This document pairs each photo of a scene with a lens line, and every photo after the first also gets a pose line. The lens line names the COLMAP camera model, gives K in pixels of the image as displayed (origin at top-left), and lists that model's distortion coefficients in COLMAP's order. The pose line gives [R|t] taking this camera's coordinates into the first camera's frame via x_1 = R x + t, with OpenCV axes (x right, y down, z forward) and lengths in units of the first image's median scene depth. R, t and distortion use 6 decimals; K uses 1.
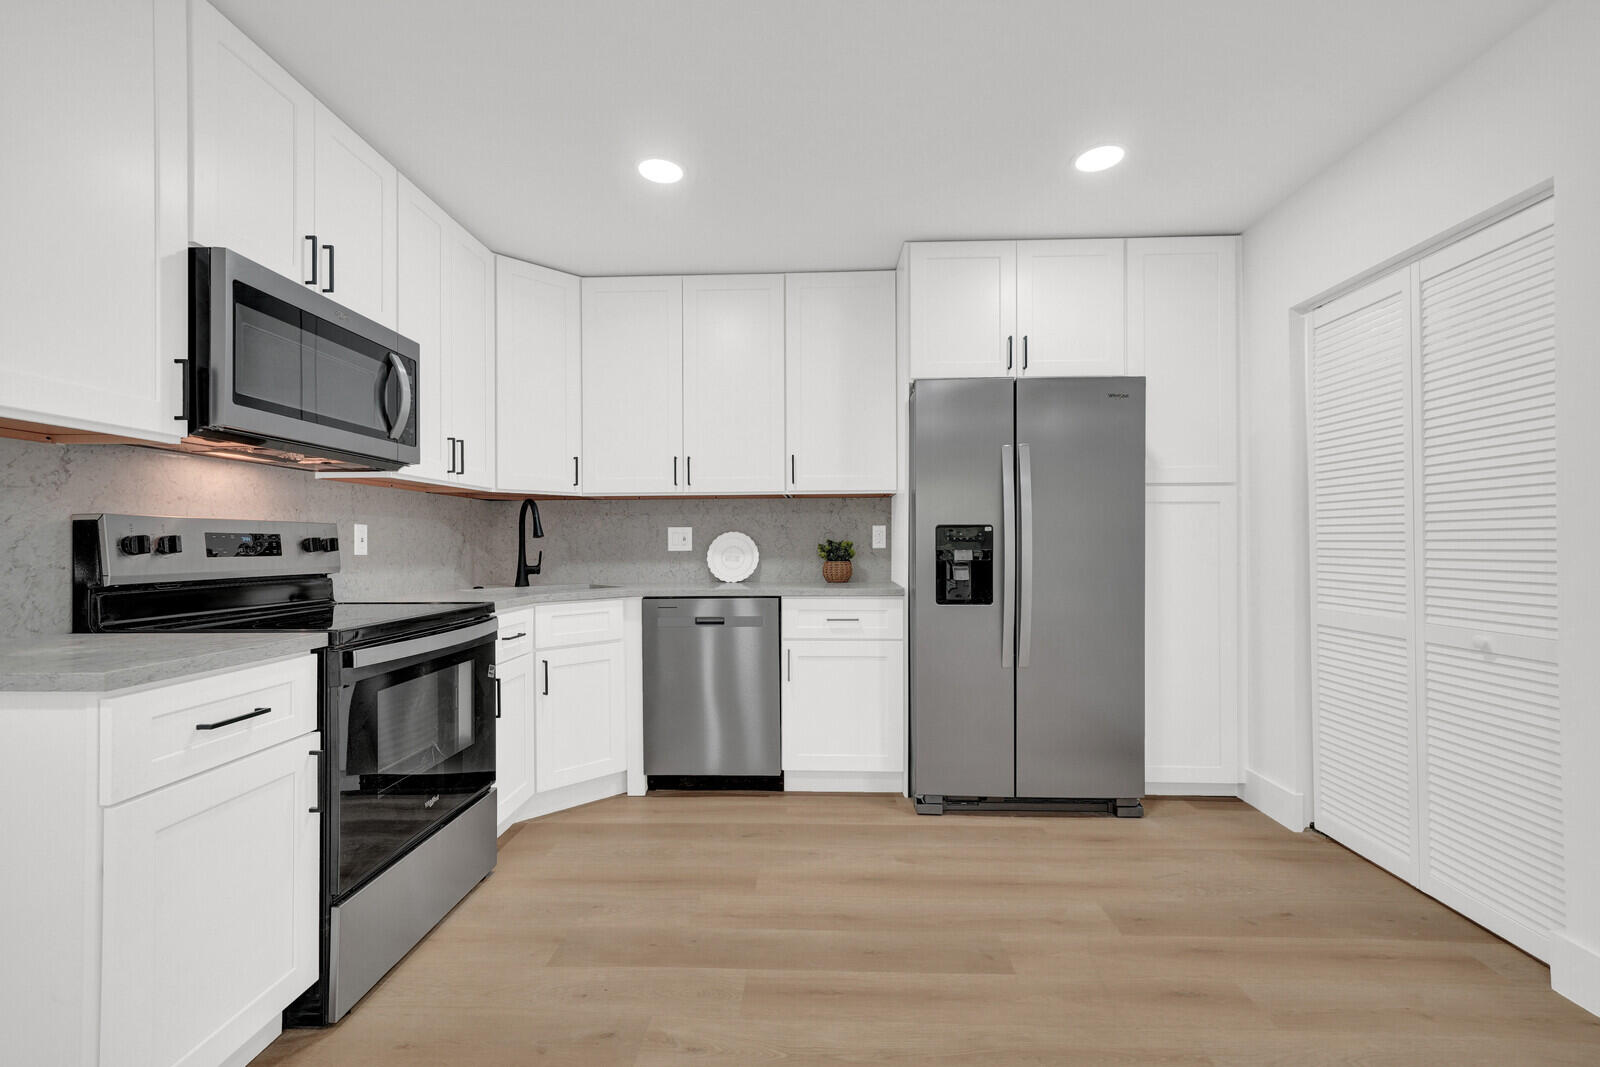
lens RADIAL K [[678.5, 0, 797.8], [0, 678.5, 538.5], [0, 0, 1]] dist [0.000744, 0.000247]
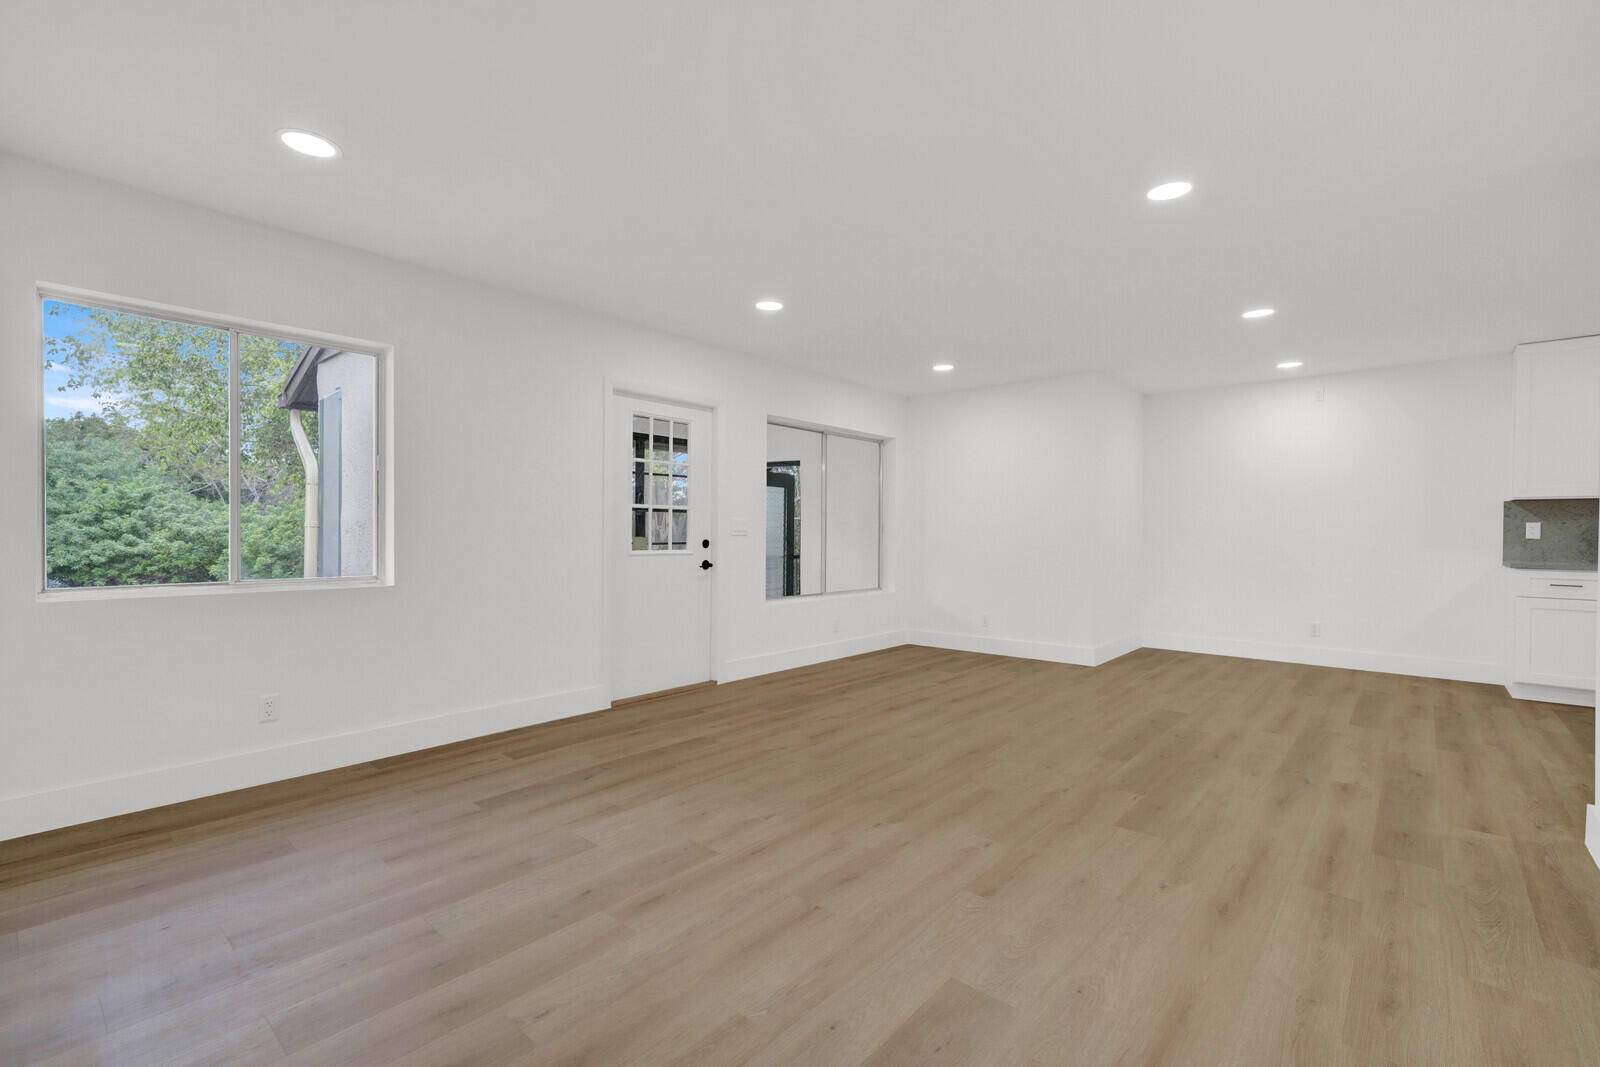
lens RADIAL K [[718.1, 0, 800.0], [0, 718.1, 533.5], [0, 0, 1]] dist [0.001815, -0.000206]
pose [[-0.626619, 0.003752, -0.779317, 2.044937], [-0.001878, 0.999978, 0.006325, -0.002043], [0.779324, 0.005427, -0.626598, 0.137860]]
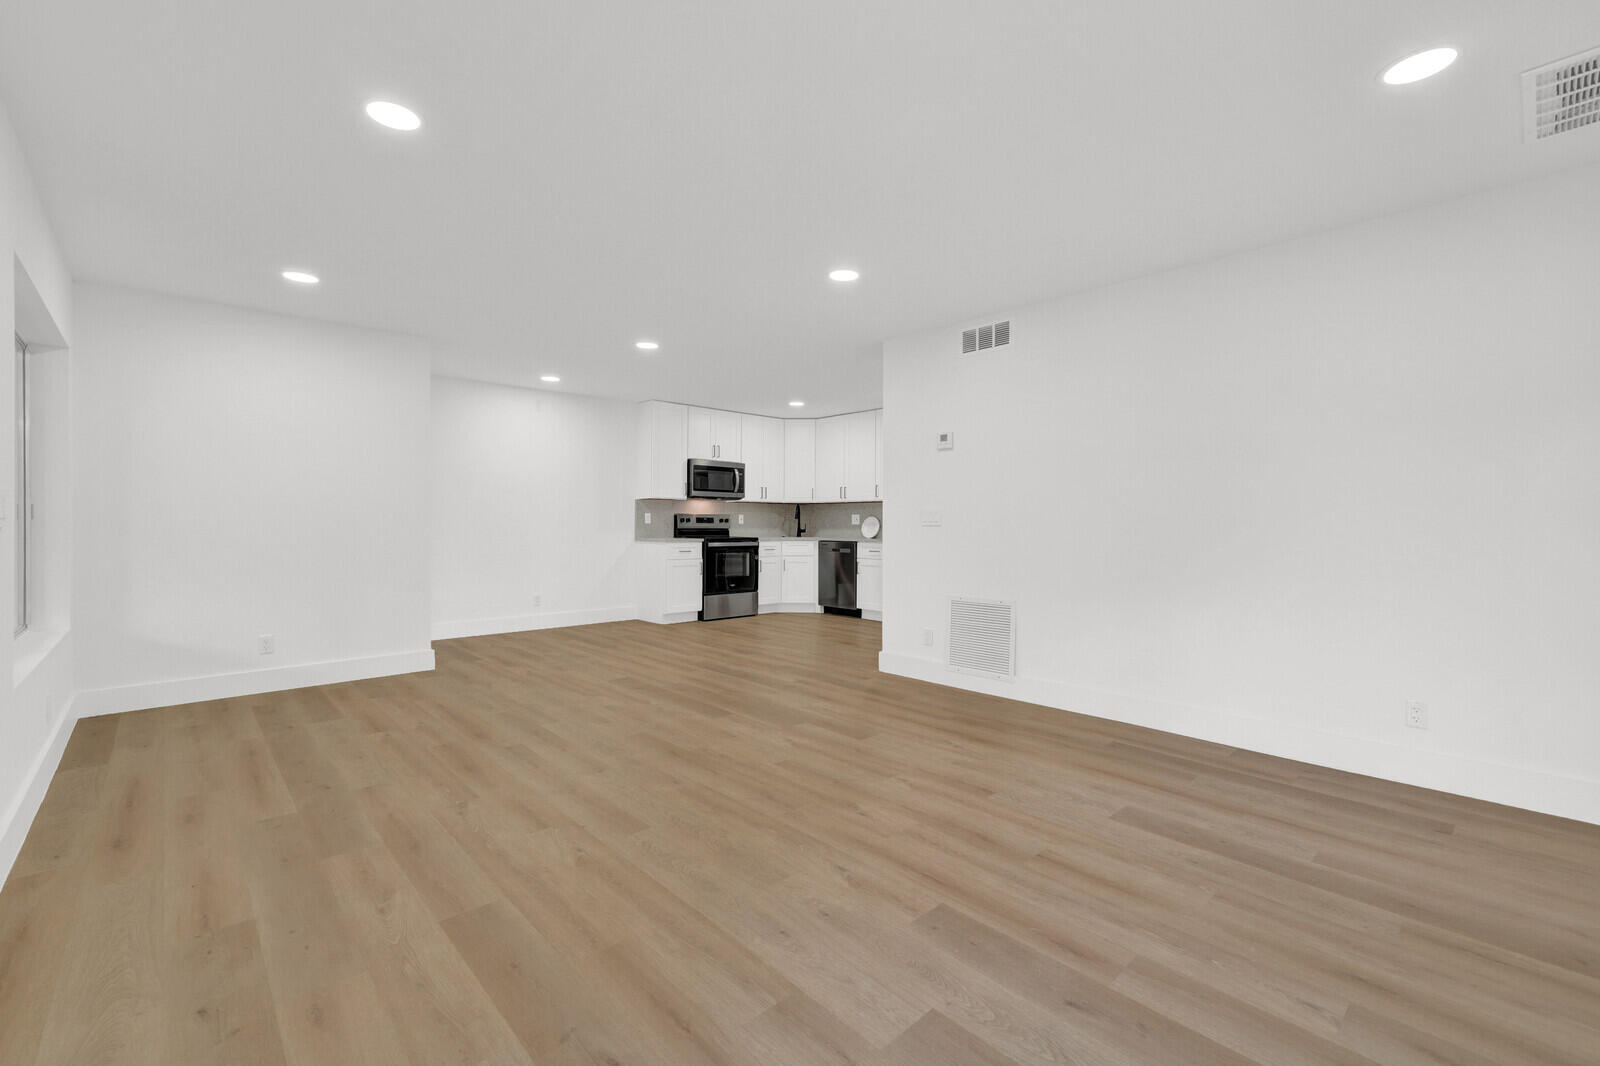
lens RADIAL K [[678.5, 0, 797.8], [0, 678.5, 538.0], [0, 0, 1]] dist [0.000744, 0.000247]
pose [[0.705236, 0.024600, -0.708546, 1.808288], [-0.004764, 0.999540, 0.029962, -0.006782], [0.708957, -0.017755, 0.705029, -1.089240]]
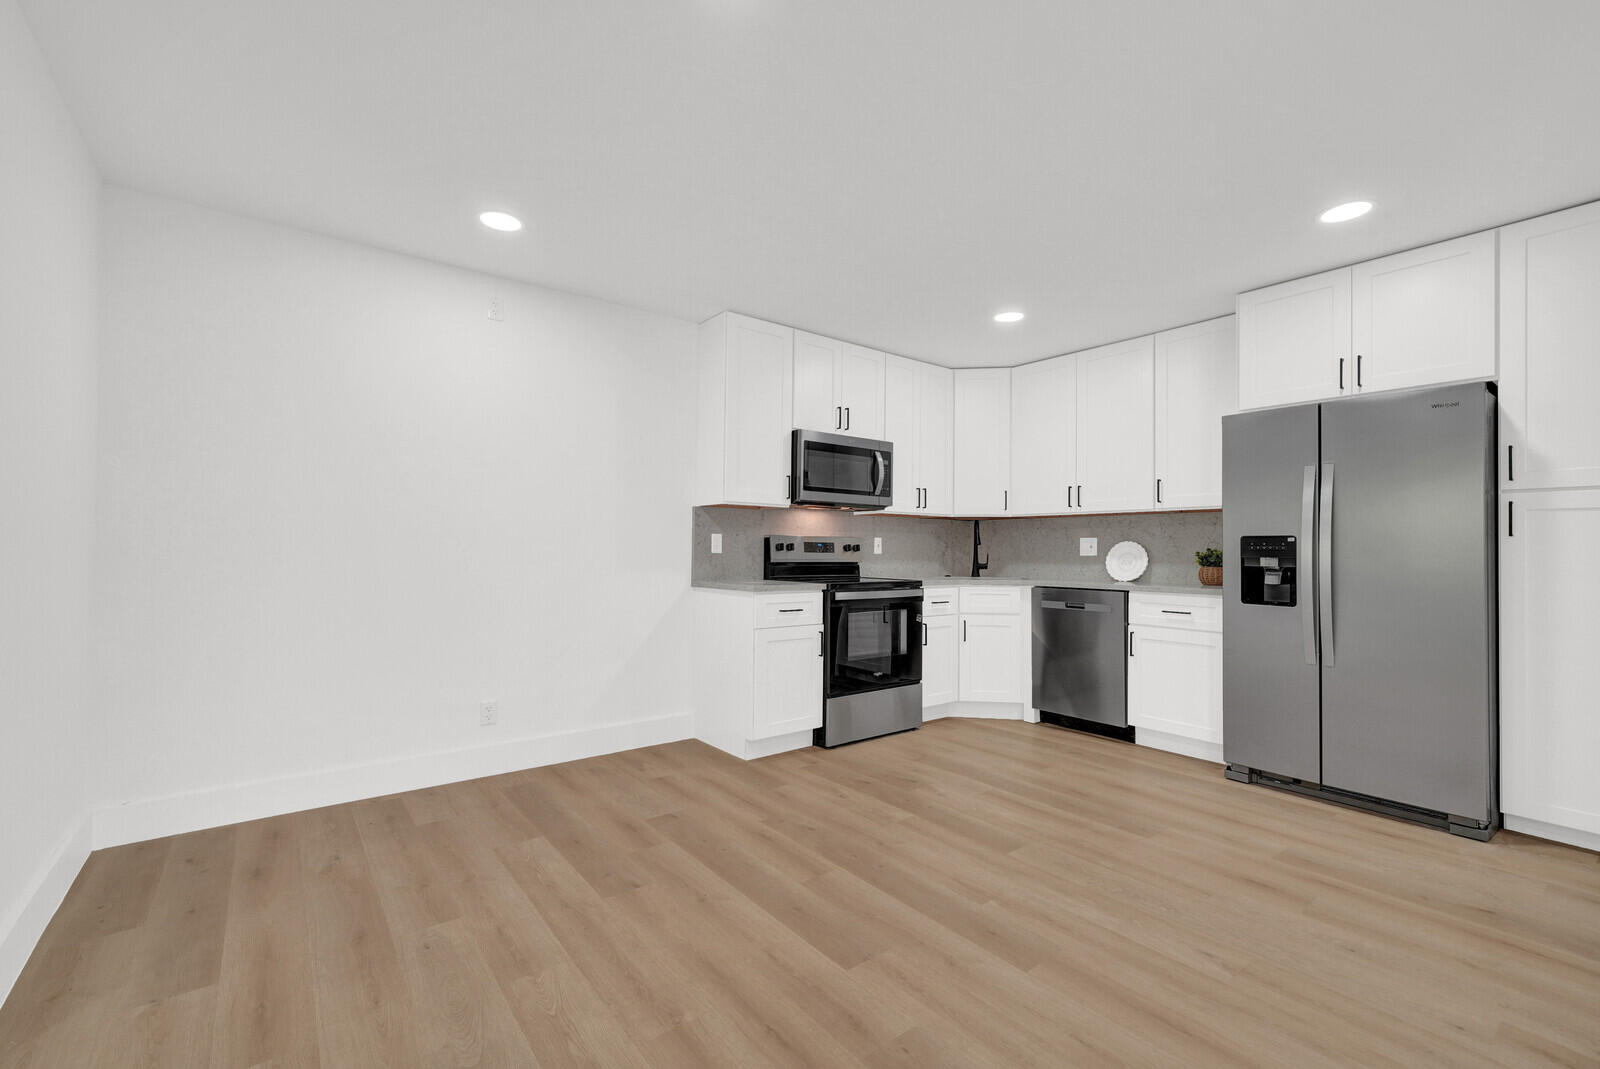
lens RADIAL K [[678.5, 0, 797.8], [0, 678.5, 539.5], [0, 0, 1]] dist [0.000744, 0.000247]
pose [[0.639975, -0.000916, -0.768395, 0.622137], [-0.006504, 0.999957, -0.006609, -0.001251], [0.768368, 0.009227, 0.639942, -0.353528]]
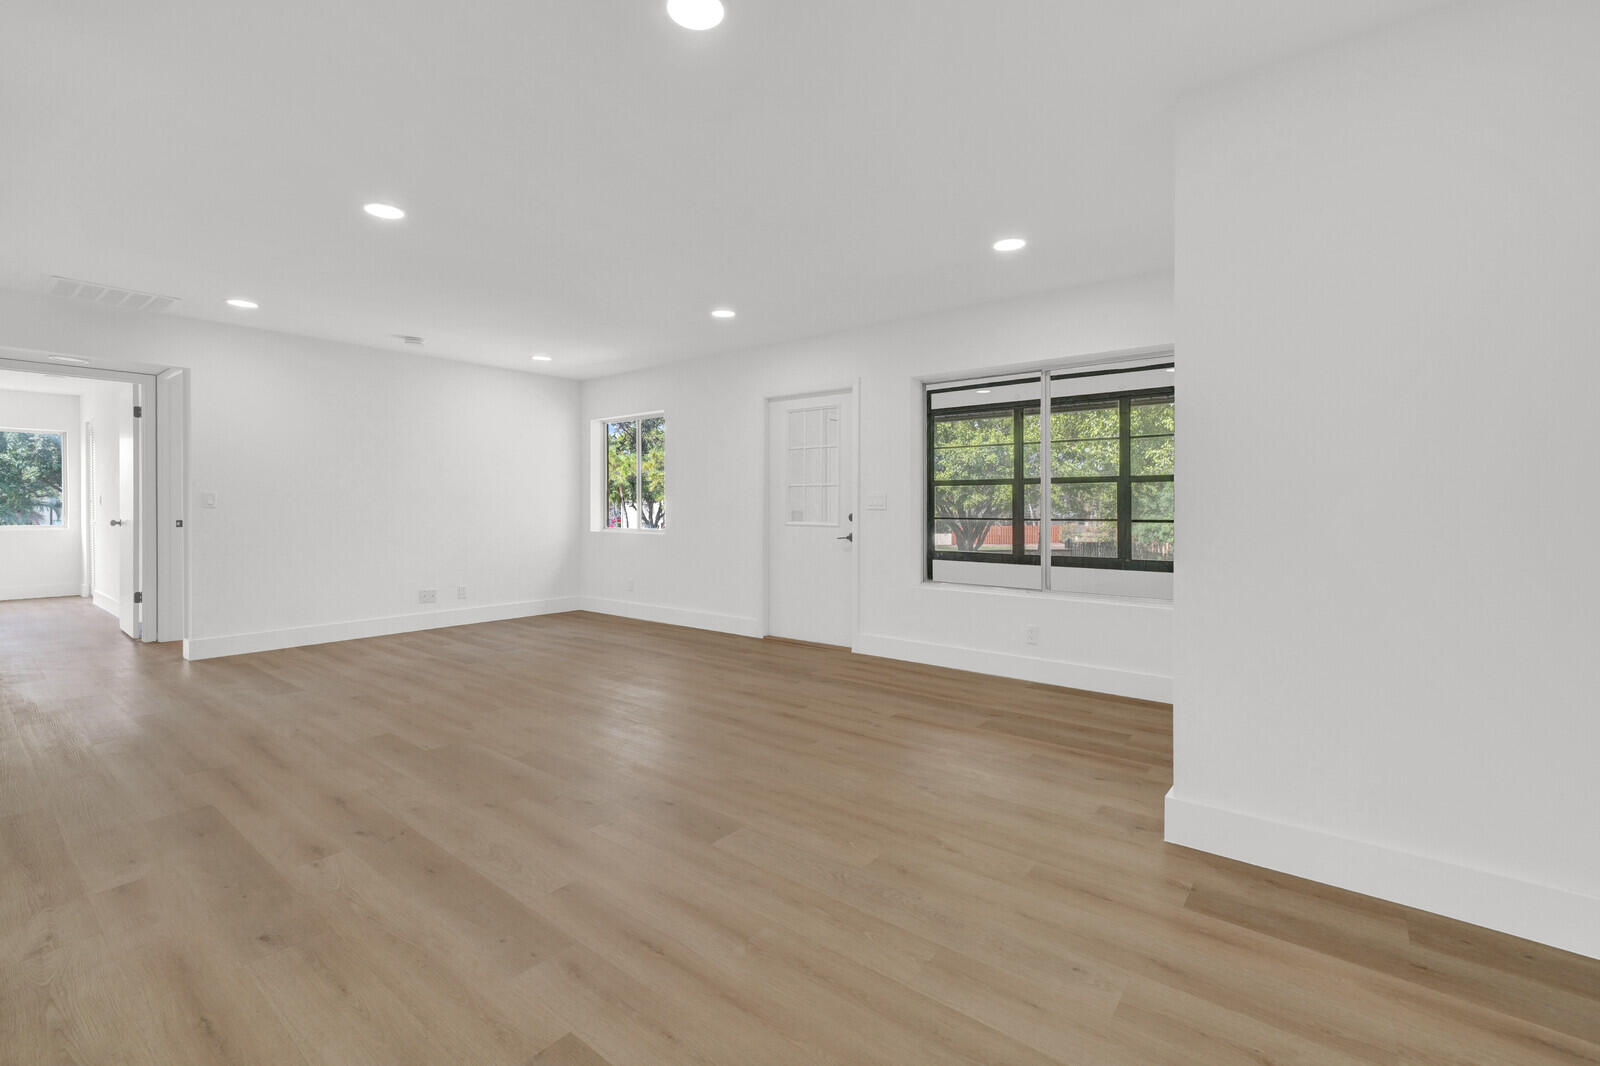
lens RADIAL K [[701.9, 0, 798.0], [0, 701.9, 505.1], [0, 0, 1]] dist [0.000188, 0.000588]
pose [[-0.800160, 0.002984, 0.599779, -0.295057], [0.002418, 0.999996, -0.001748, 0.005563], [-0.599782, 0.000052, -0.800164, 0.414810]]
